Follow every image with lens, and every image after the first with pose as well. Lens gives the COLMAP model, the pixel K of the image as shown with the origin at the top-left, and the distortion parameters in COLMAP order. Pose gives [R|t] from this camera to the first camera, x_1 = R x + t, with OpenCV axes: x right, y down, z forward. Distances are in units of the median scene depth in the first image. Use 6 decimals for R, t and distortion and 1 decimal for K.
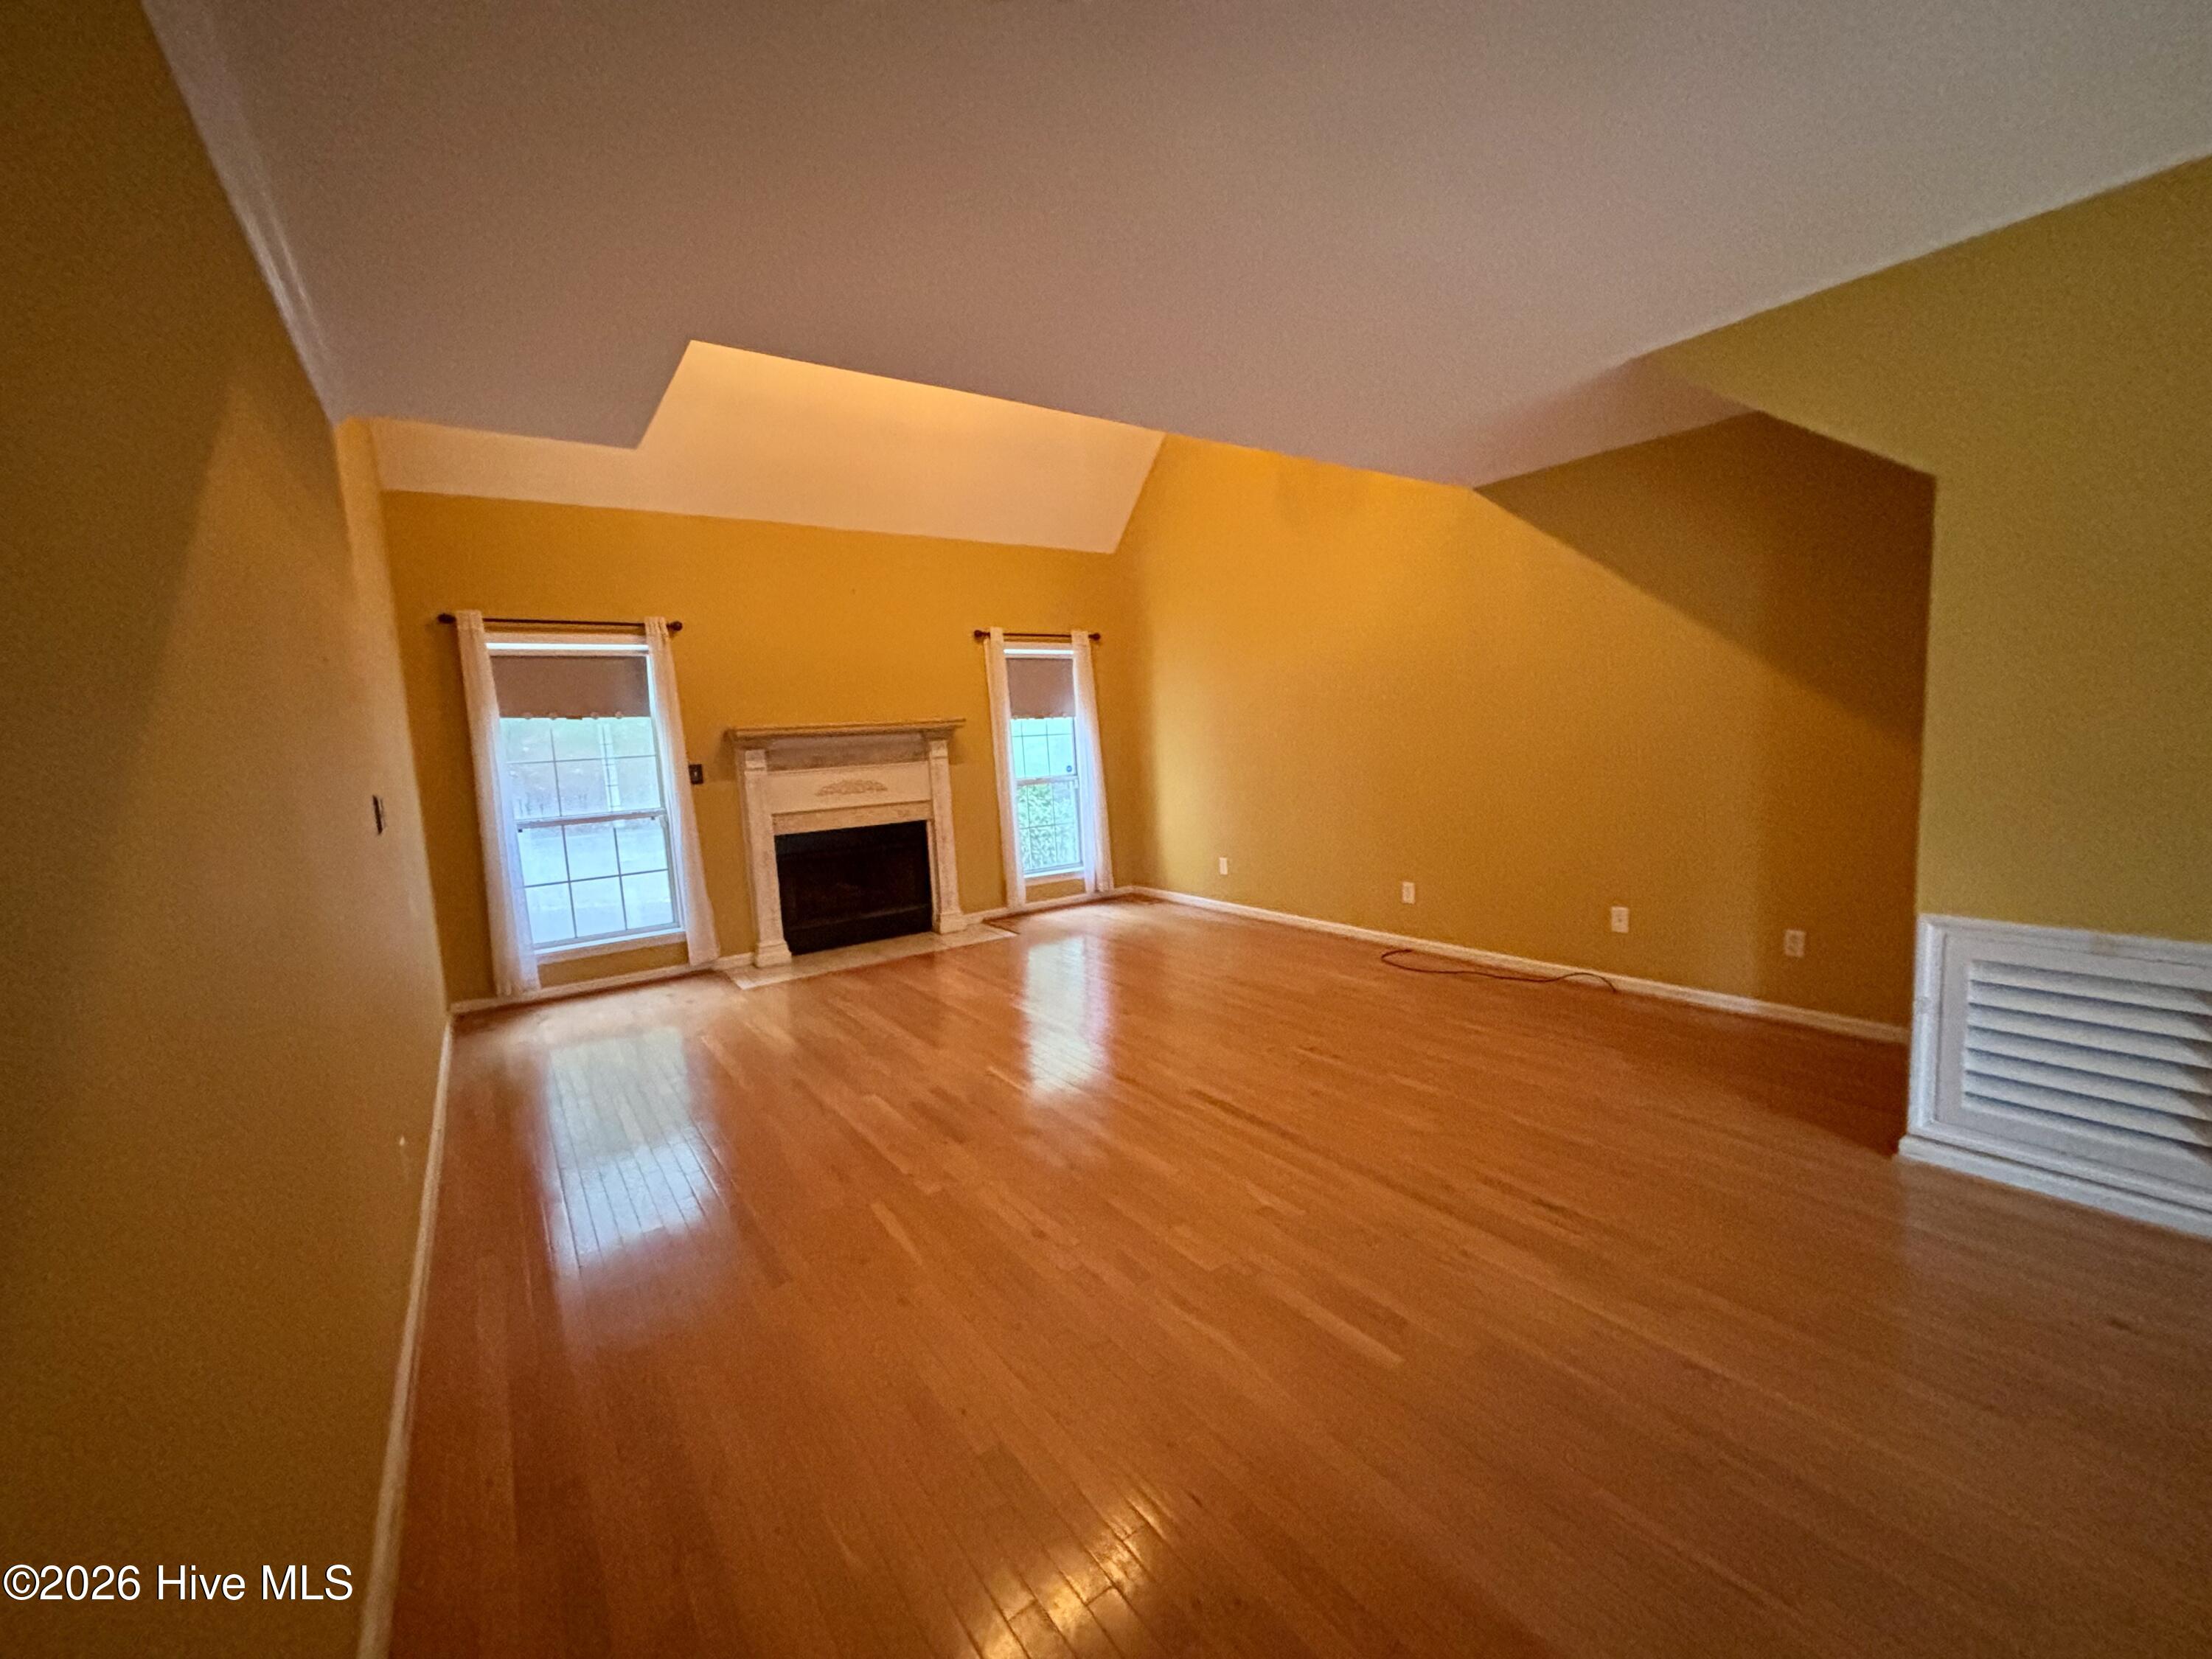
lens RADIAL K [[894.6, 0, 1112.6], [0, 894.6, 830.7], [0, 0, 1]] dist [-0.001145, -0.000930]
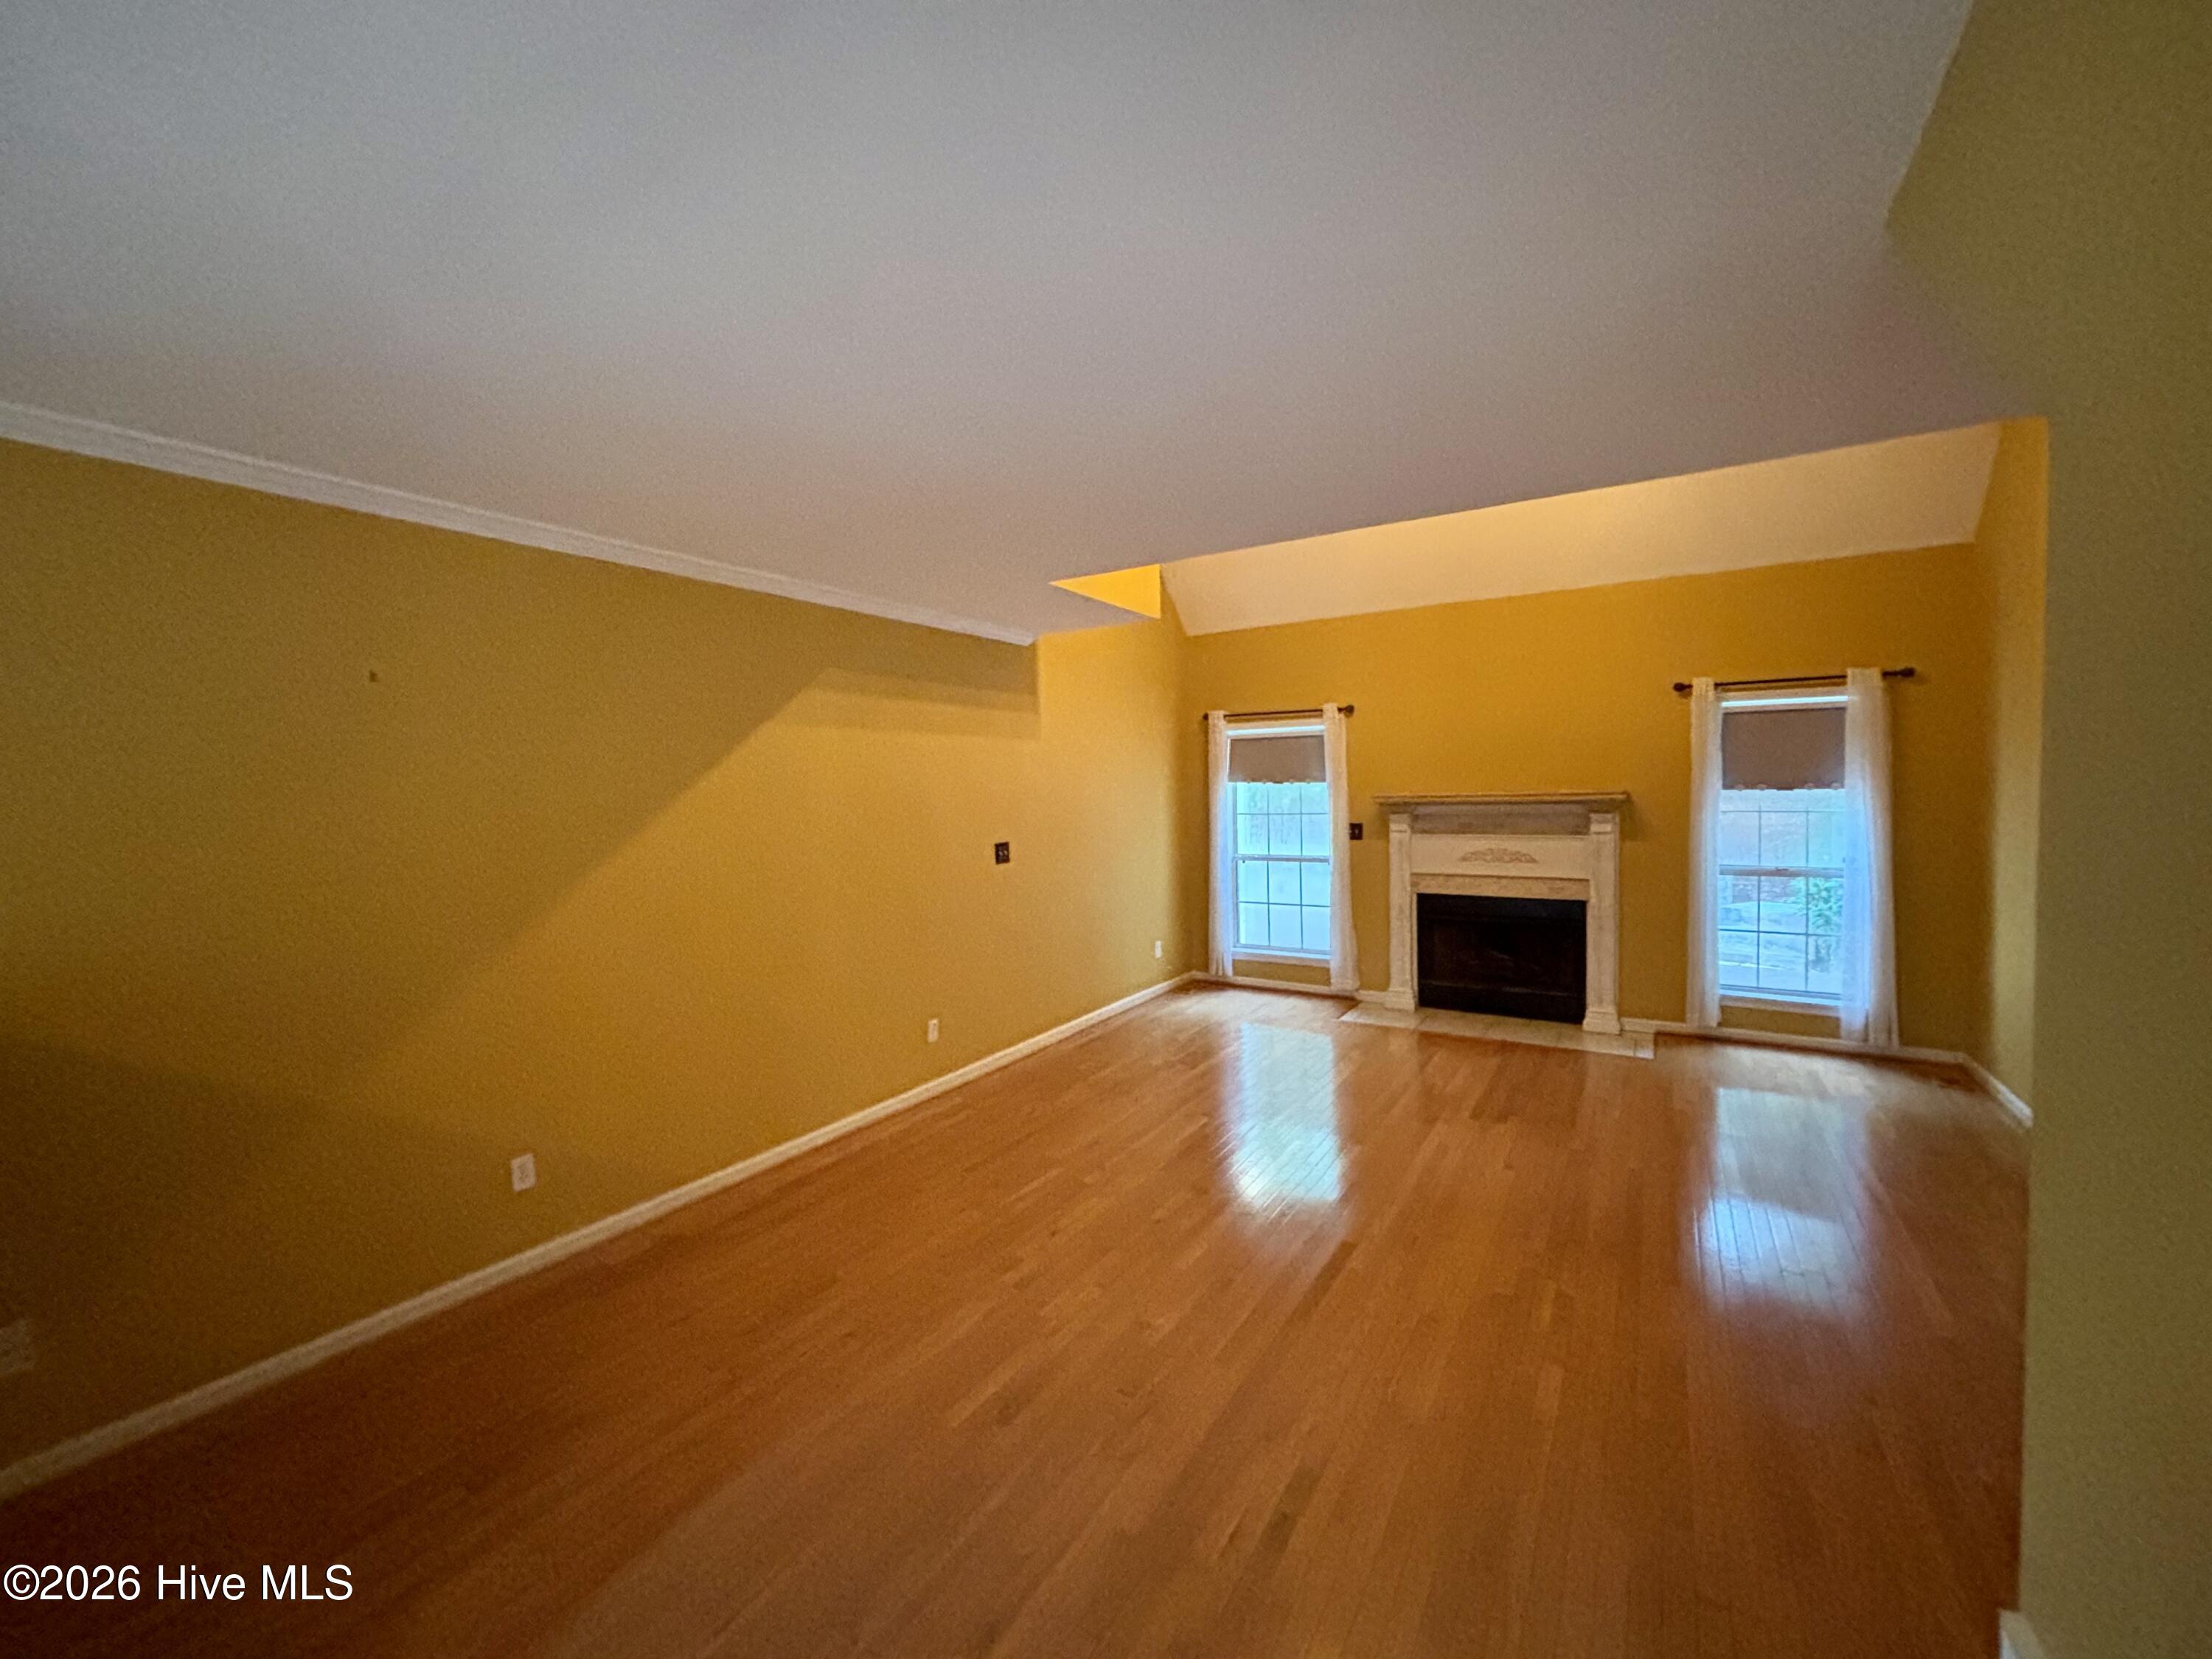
lens RADIAL K [[894.6, 0, 1108.9], [0, 894.6, 820.9], [0, 0, 1]] dist [-0.001145, -0.000930]
pose [[0.380726, 0.074369, -0.921693, 0.487269], [-0.103075, 0.993962, 0.037623, -0.085936], [0.918925, 0.080679, 0.386092, 0.238199]]
